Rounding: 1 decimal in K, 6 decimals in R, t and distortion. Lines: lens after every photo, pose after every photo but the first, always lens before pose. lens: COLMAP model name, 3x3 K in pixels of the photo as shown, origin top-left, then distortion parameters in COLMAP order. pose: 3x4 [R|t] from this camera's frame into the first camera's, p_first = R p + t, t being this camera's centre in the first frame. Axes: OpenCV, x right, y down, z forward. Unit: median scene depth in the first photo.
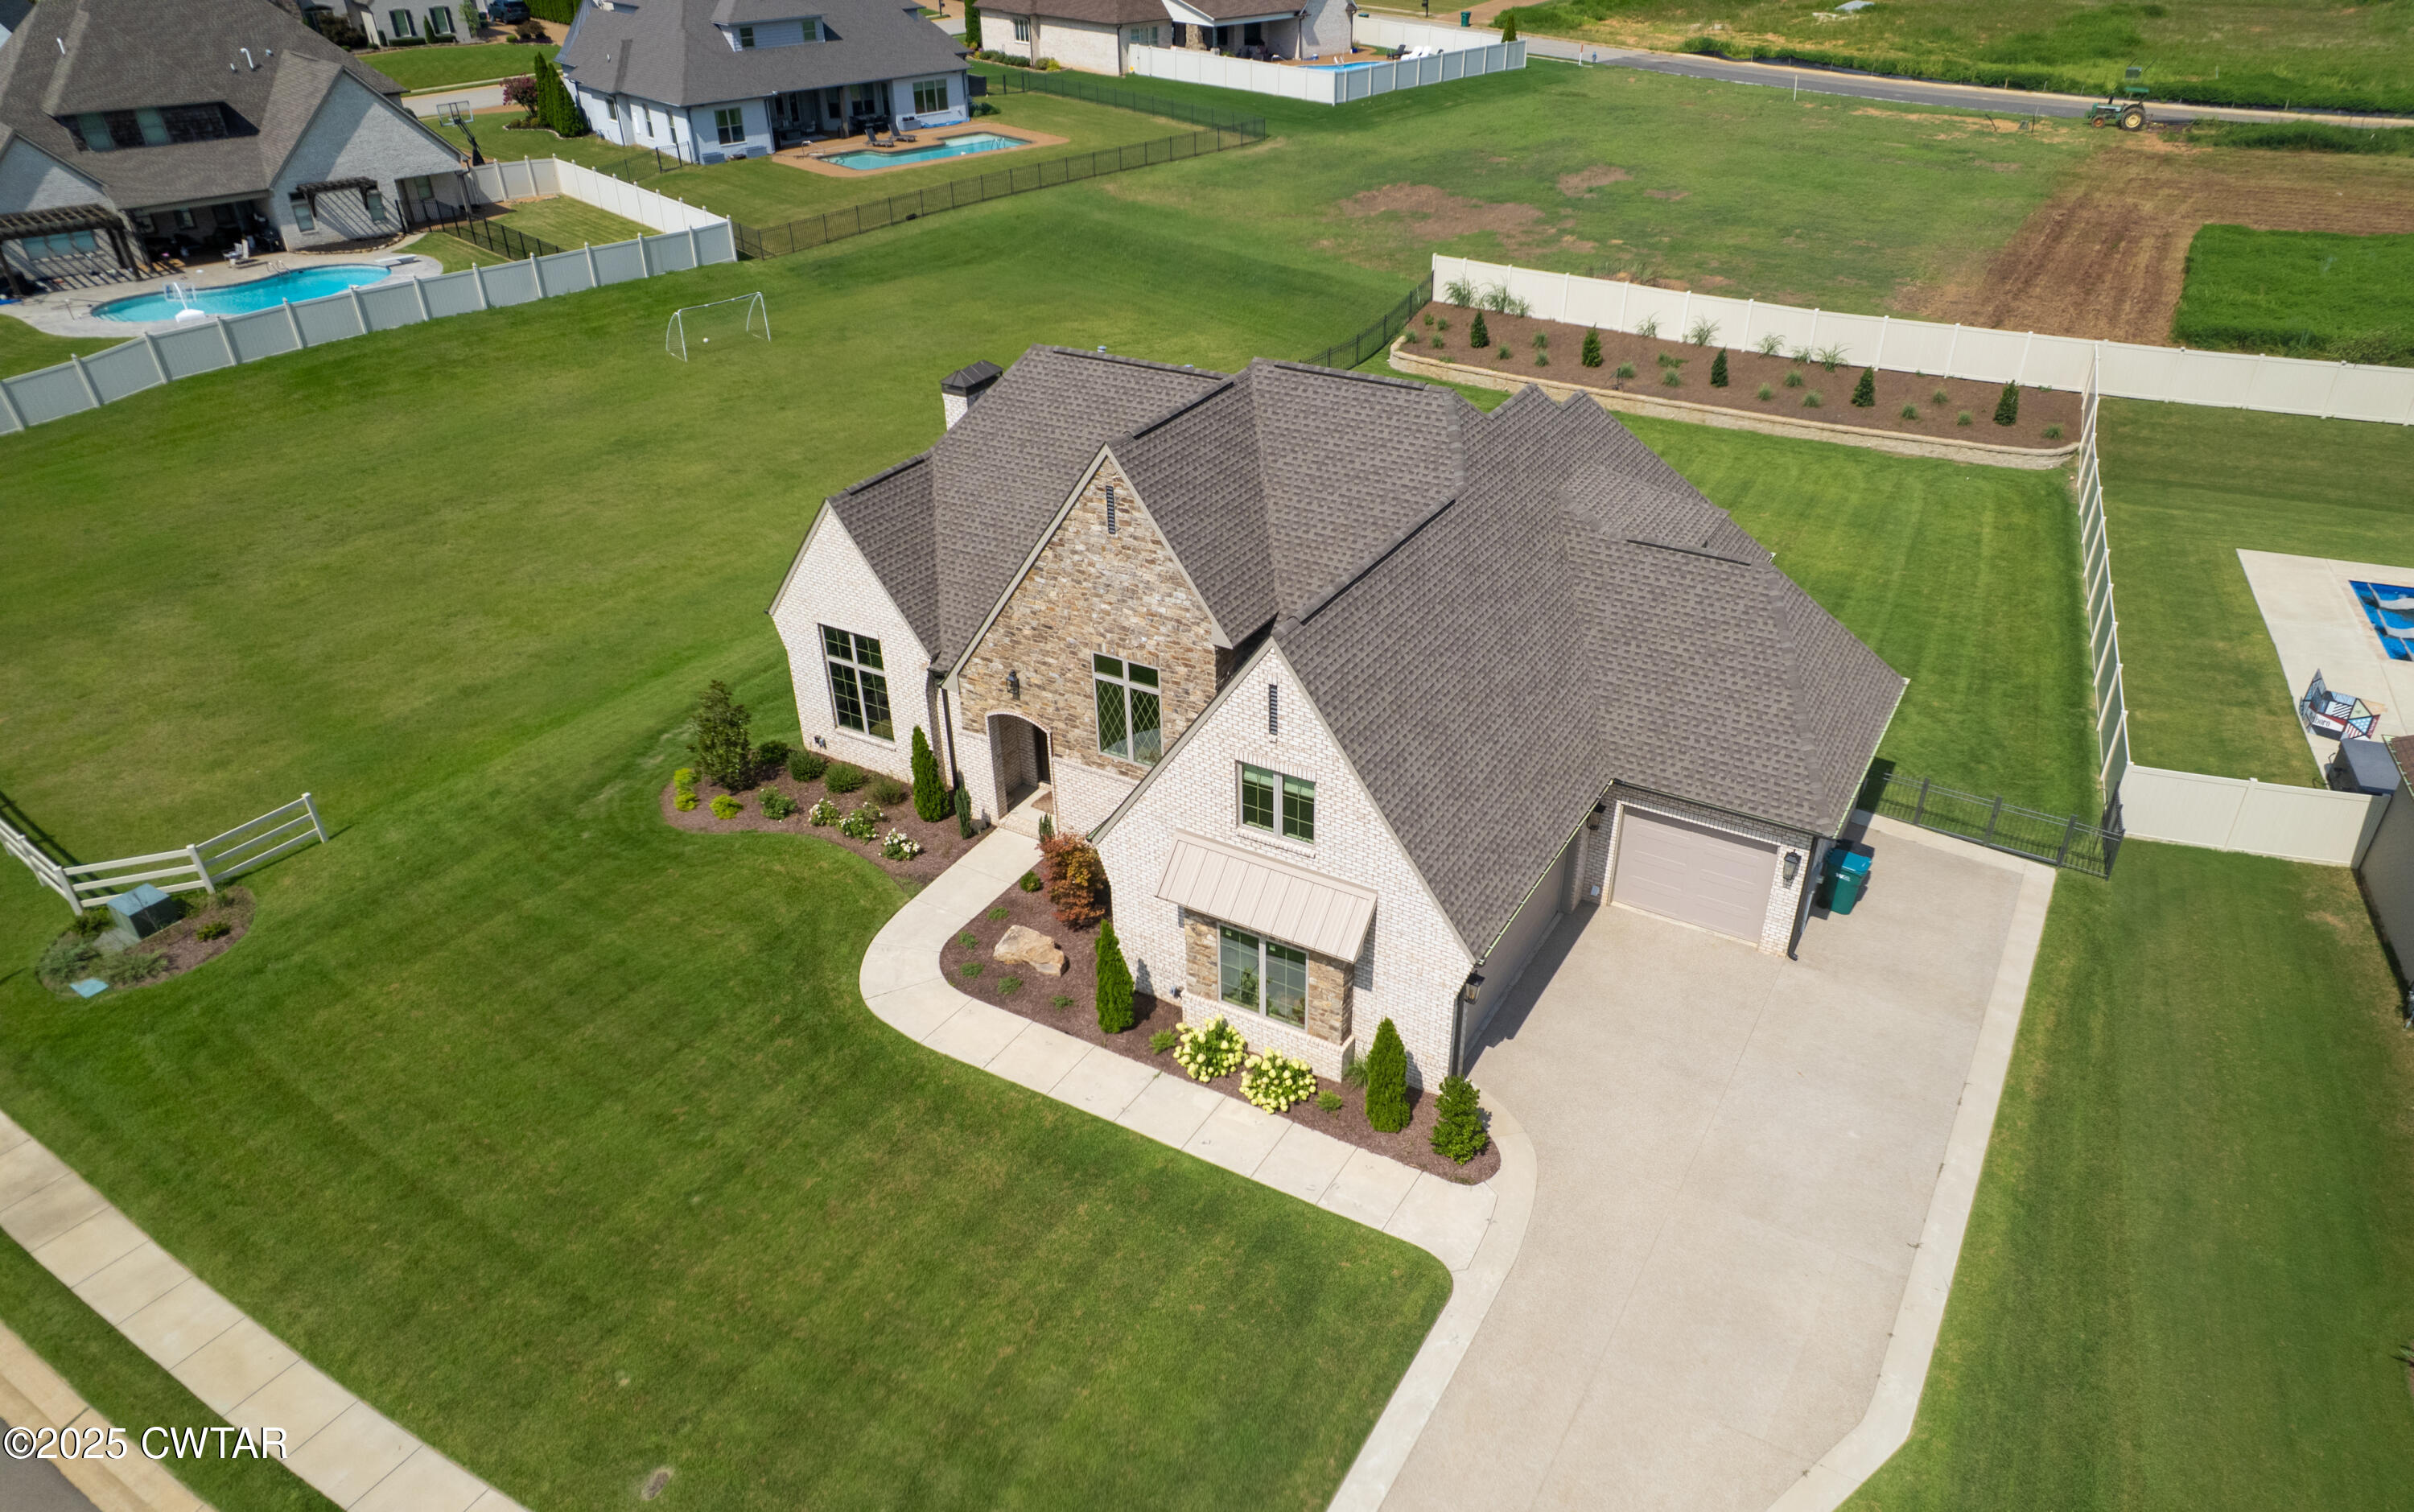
lens RADIAL K [[1581.6, 0, 1267.1], [0, 1581.6, 841.3], [0, 0, 1]] dist [-0.072330, 0.065499]
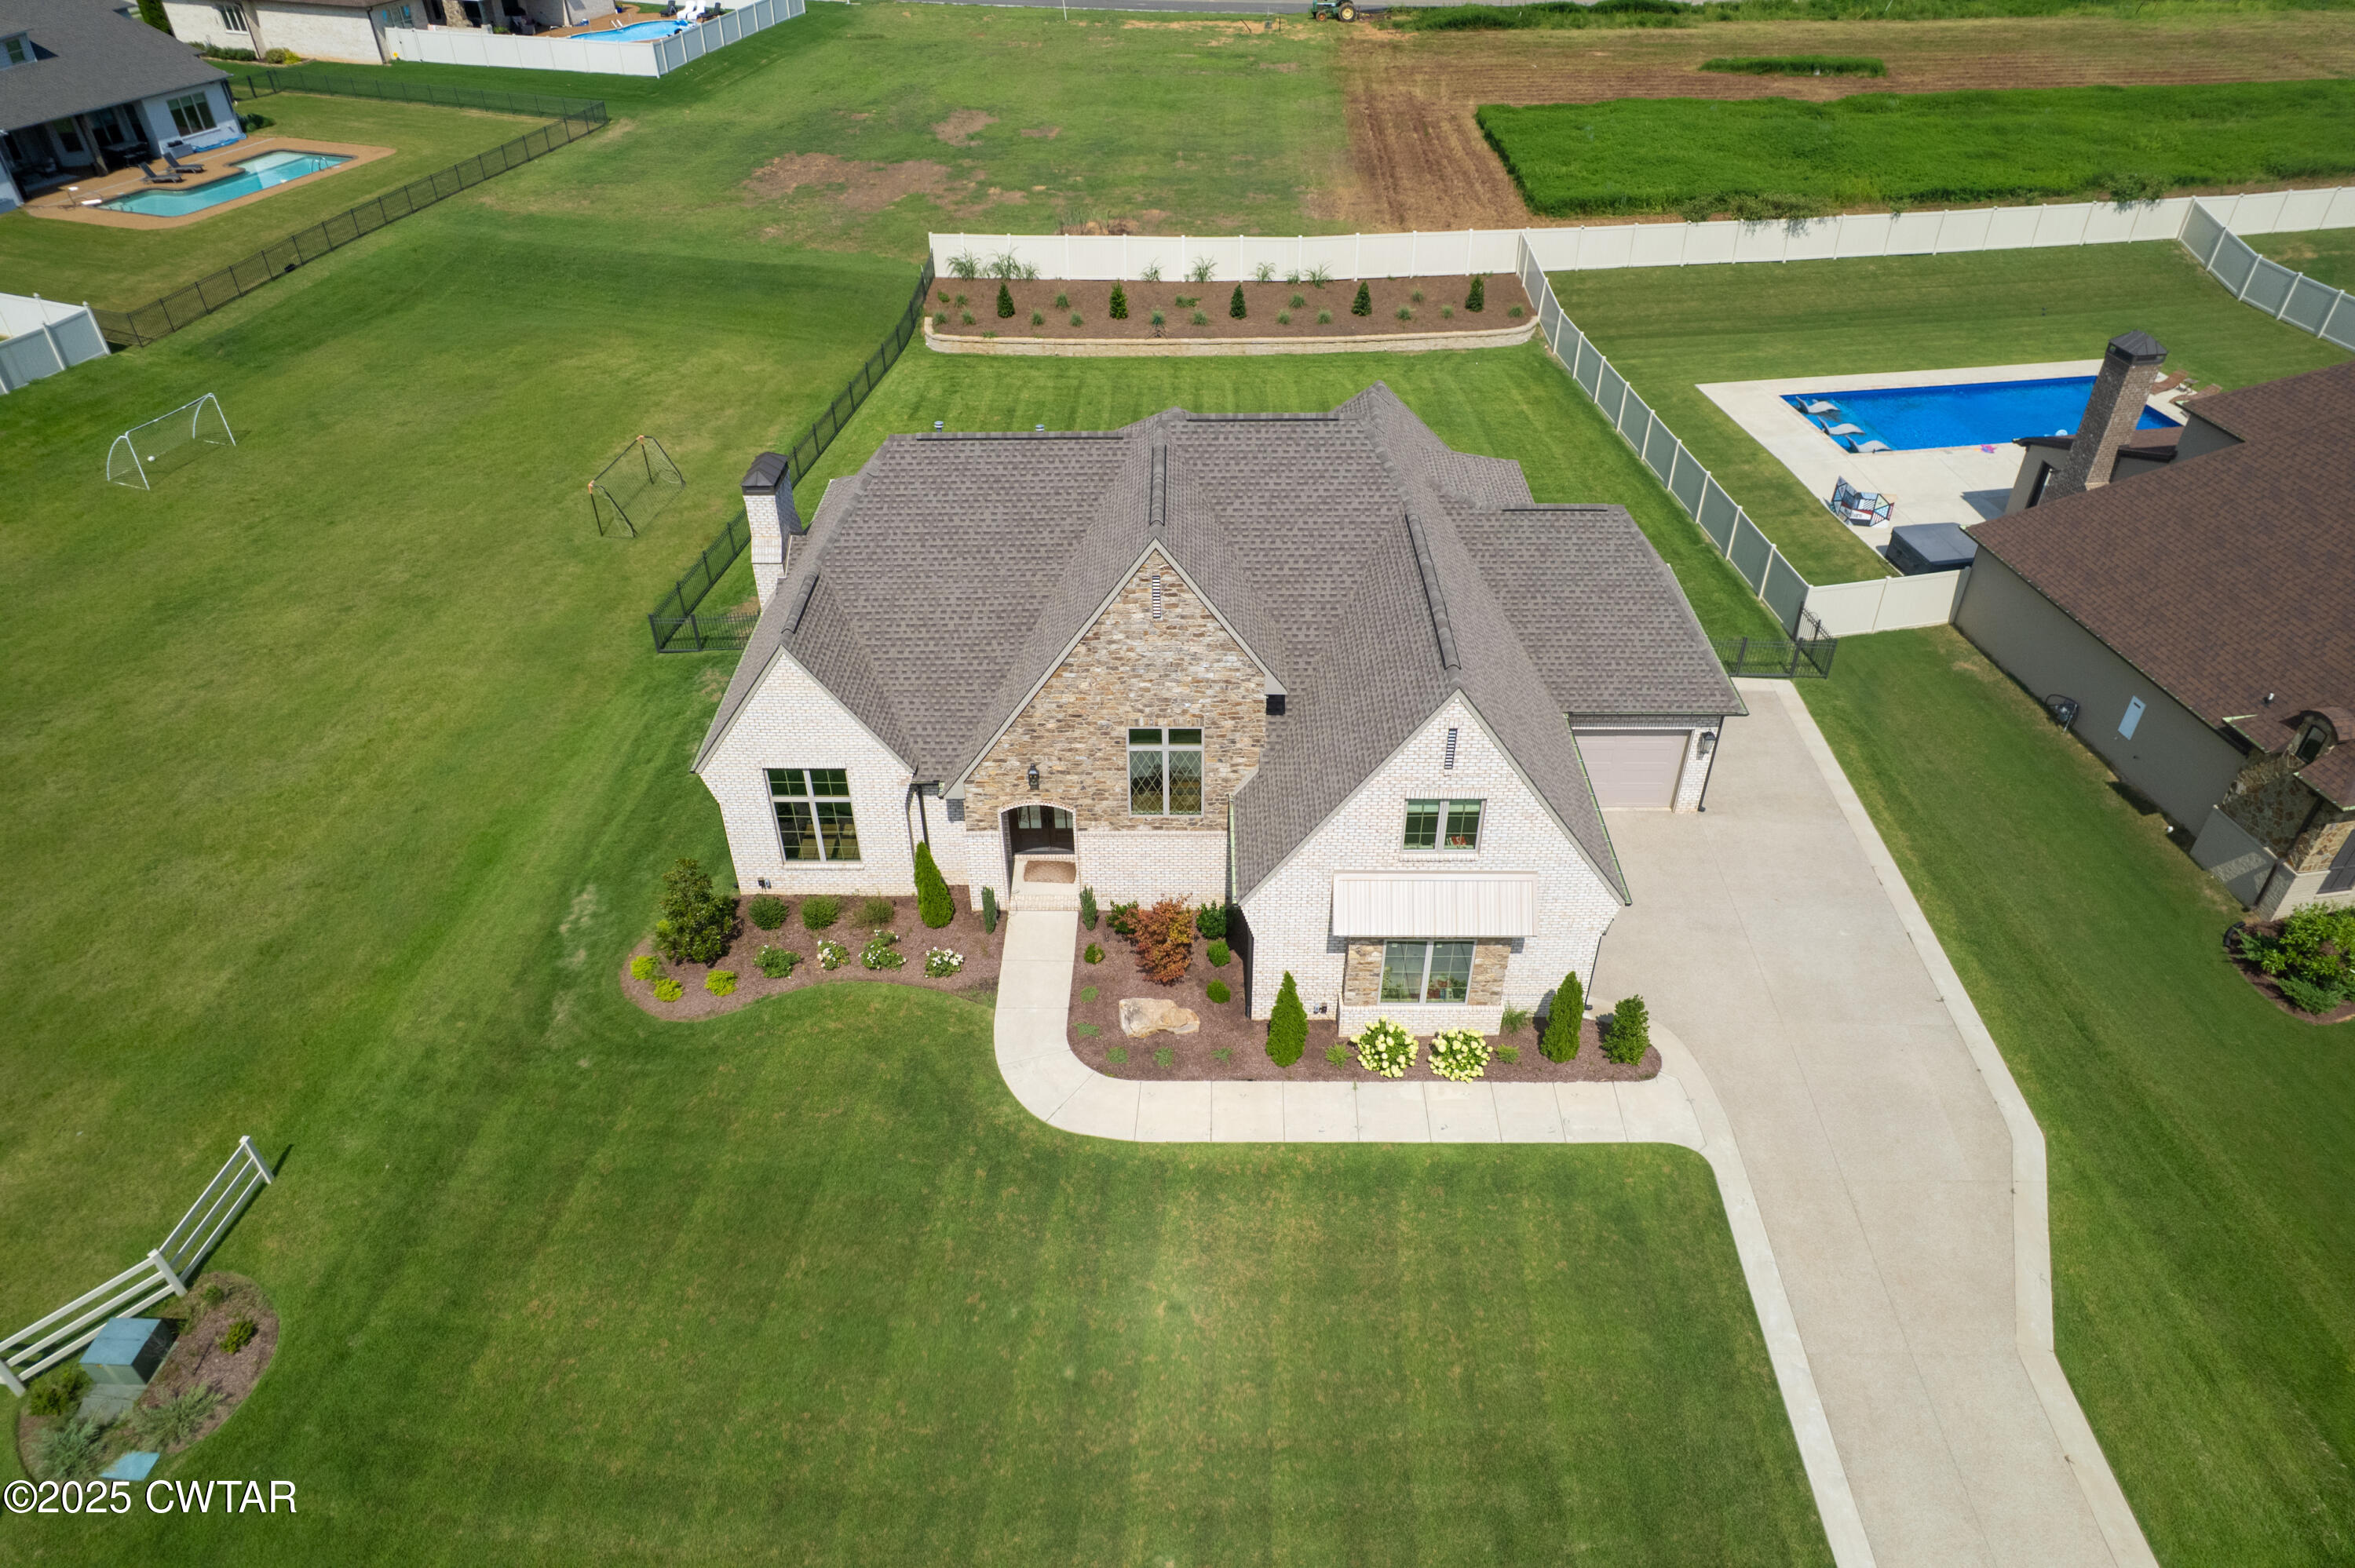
lens RADIAL K [[1487.4, 0, 1177.5], [0, 1487.4, 784.0], [0, 0, 1]] dist [-0.074126, 0.072240]
pose [[0.880122, -0.288227, 0.377239, -0.403773], [0.267088, 0.957547, 0.108476, -0.159072], [-0.392490, 0.005284, 0.919741, 0.073648]]
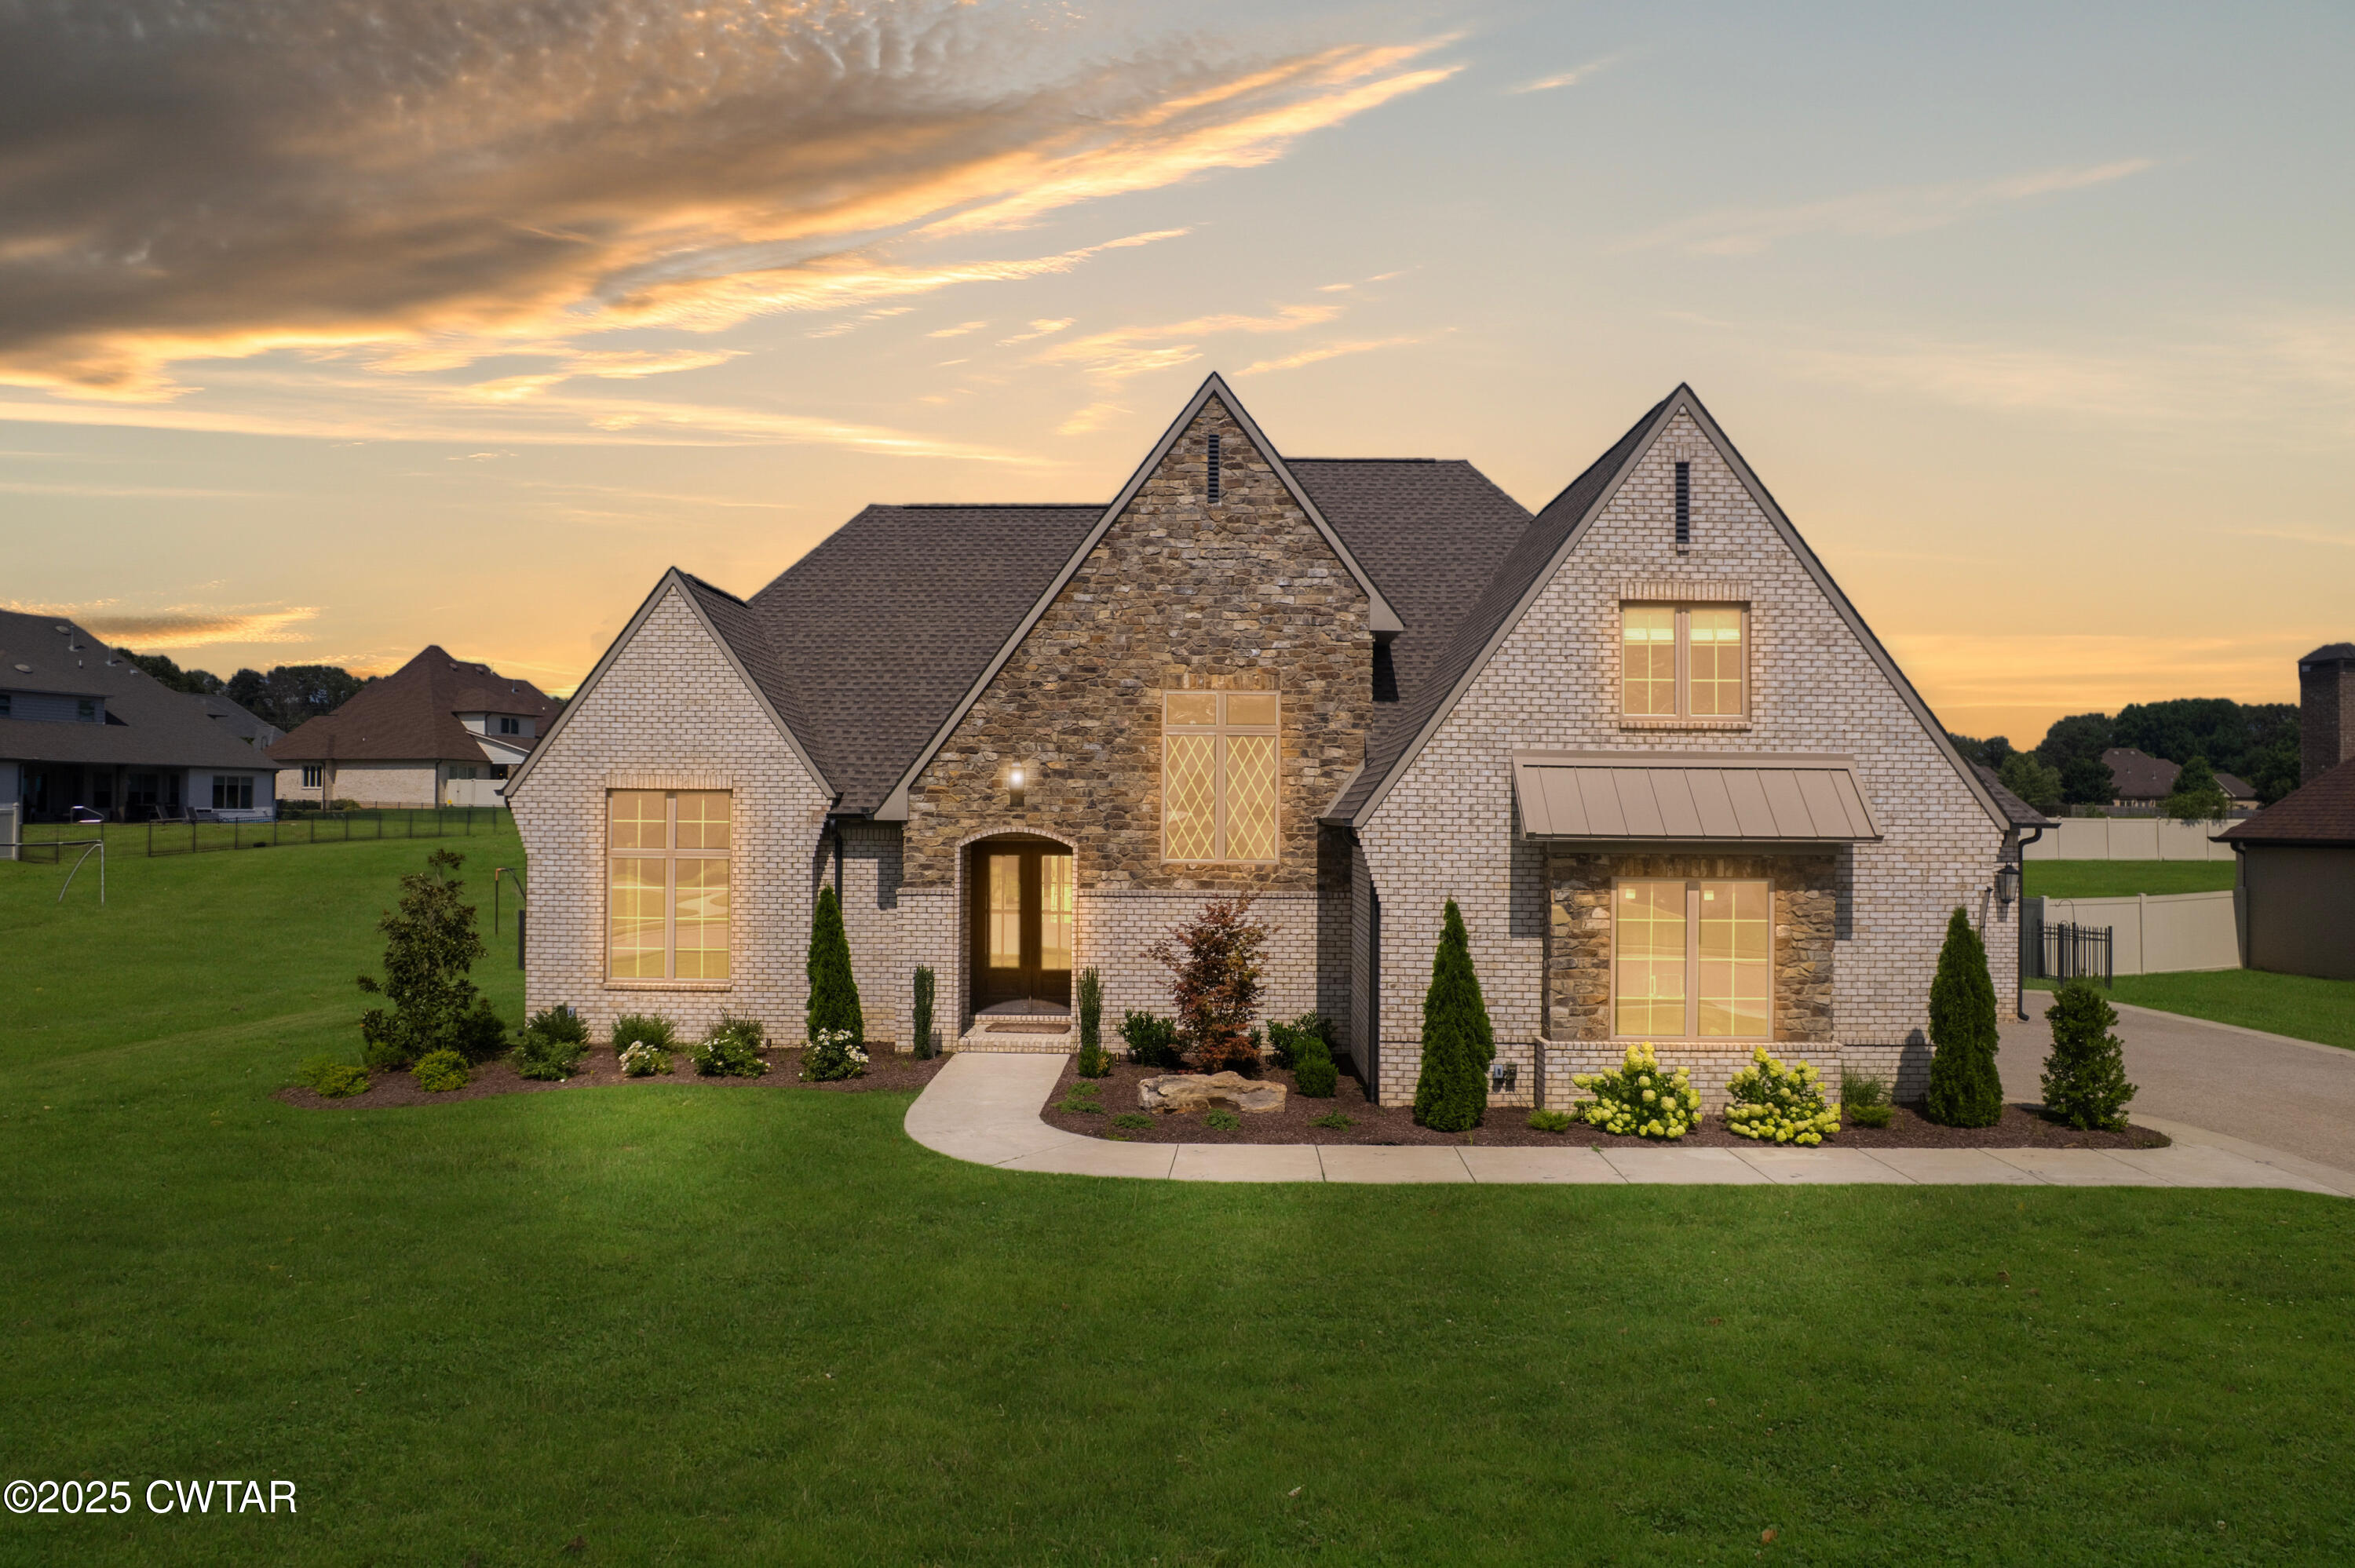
lens RADIAL K [[1487.4, 0, 1177.5], [0, 1487.4, 784.0], [0, 0, 1]] dist [-0.074126, 0.072240]
pose [[0.882924, 0.017443, 0.469193, -0.359001], [0.251375, 0.826459, -0.503762, 0.212545], [-0.396556, 0.562727, 0.725315, 0.477452]]
